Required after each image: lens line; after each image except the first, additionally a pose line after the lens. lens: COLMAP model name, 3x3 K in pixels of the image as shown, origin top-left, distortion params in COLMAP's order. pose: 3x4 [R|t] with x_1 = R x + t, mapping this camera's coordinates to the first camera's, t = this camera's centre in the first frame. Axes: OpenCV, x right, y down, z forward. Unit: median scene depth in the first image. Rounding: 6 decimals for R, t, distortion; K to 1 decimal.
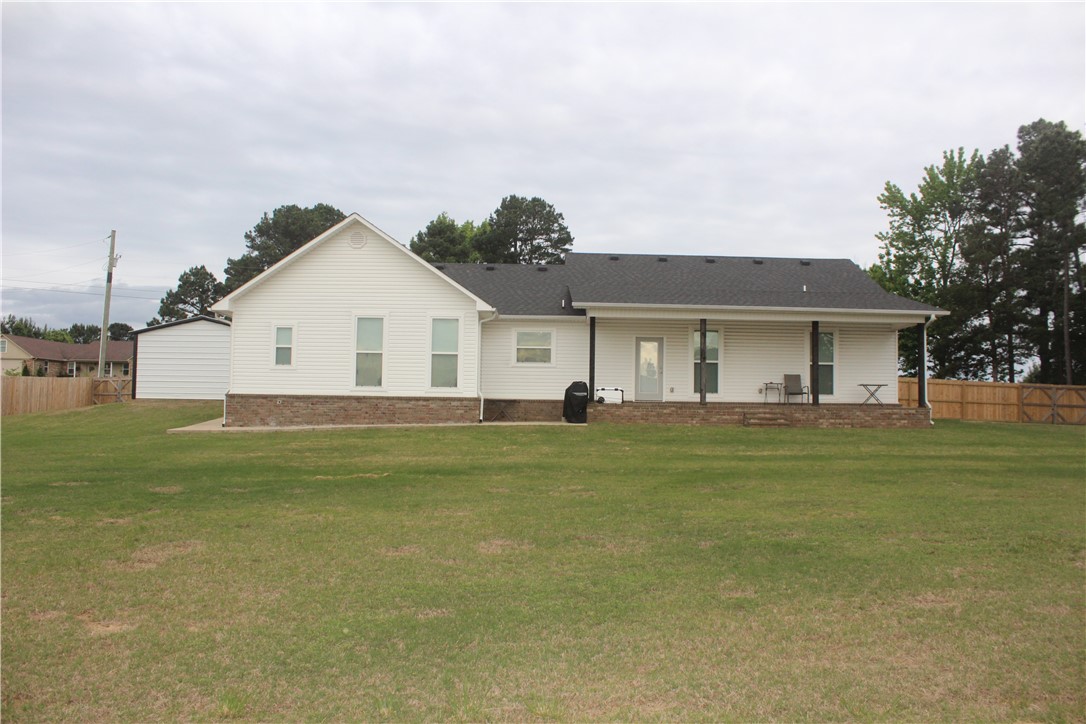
lens RADIAL K [[900.7, 0, 536.9], [0, 900.7, 357.2], [0, 0, 1]] dist [-0.143302, 0.096871]
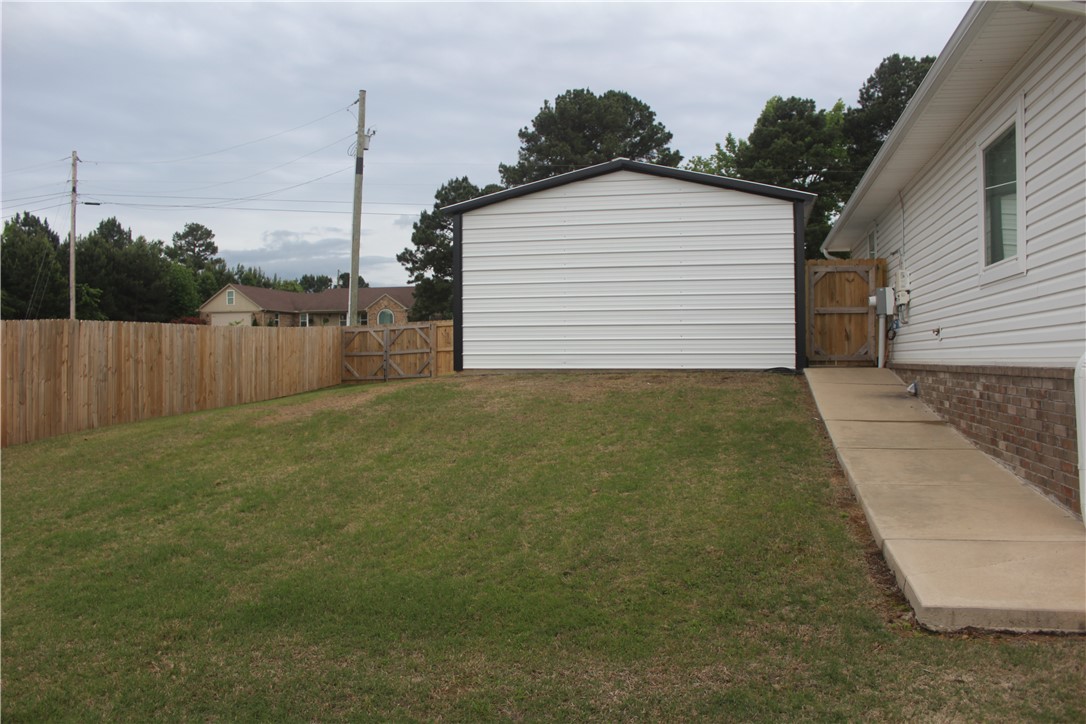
lens RADIAL K [[900.7, 0, 541.2], [0, 900.7, 363.5], [0, 0, 1]] dist [-0.143302, 0.096871]
pose [[0.973441, -0.013395, -0.228547, -0.394838], [0.028786, 0.997525, 0.064143, 0.021877], [0.227122, -0.069018, 0.971418, 0.725097]]
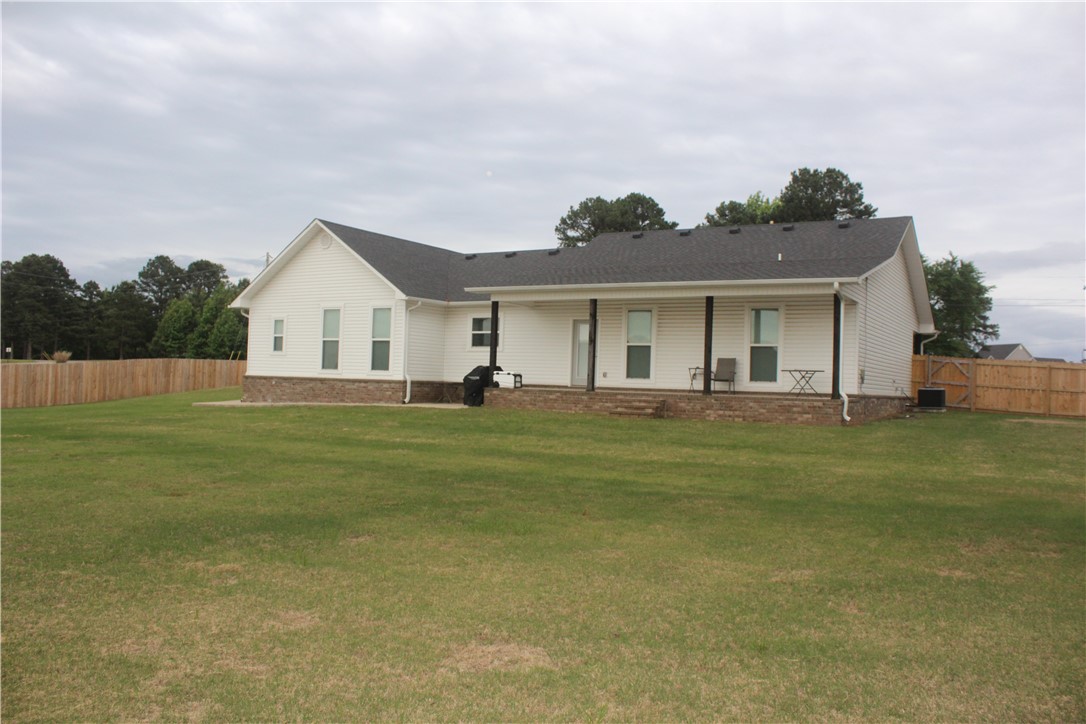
lens RADIAL K [[900.7, 0, 535.4], [0, 900.7, 366.1], [0, 0, 1]] dist [-0.143302, 0.096871]
pose [[0.849422, 0.002135, -0.527709, 0.586665], [0.015224, 0.999476, 0.028549, -0.000317], [0.527494, -0.032284, 0.848945, 0.157947]]
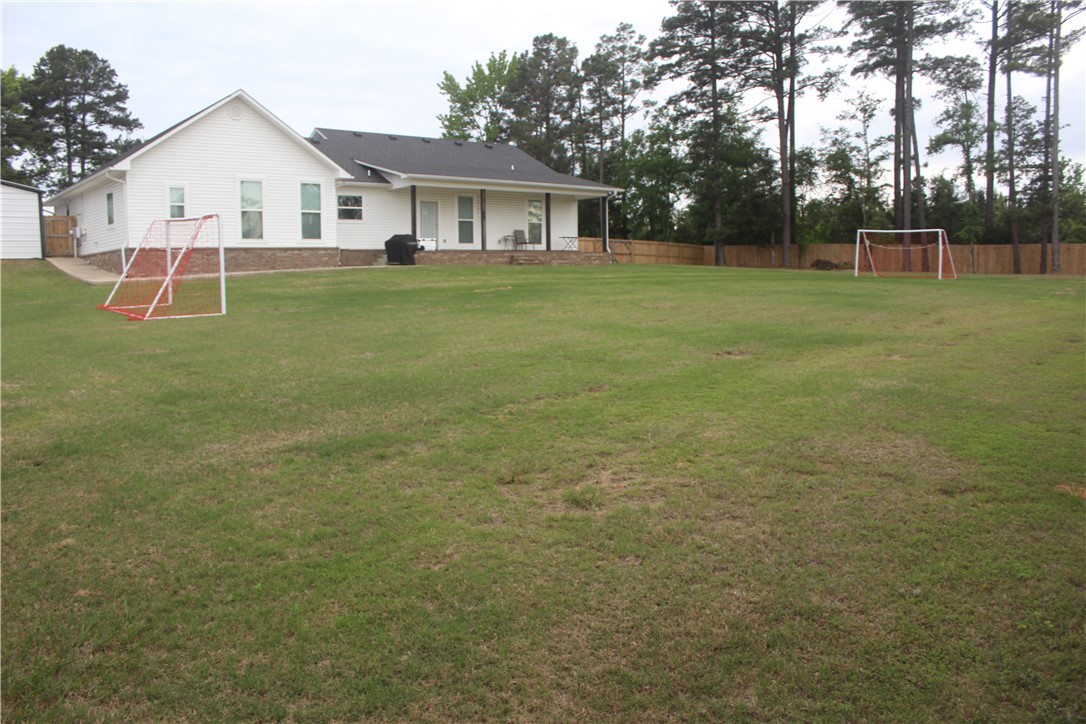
lens RADIAL K [[900.7, 0, 535.8], [0, 900.7, 357.3], [0, 0, 1]] dist [-0.143302, 0.096871]
pose [[0.793282, -0.080317, 0.603534, -0.564005], [-0.013388, 0.988720, 0.149174, 0.006408], [-0.608707, -0.126417, 0.783259, -0.155344]]
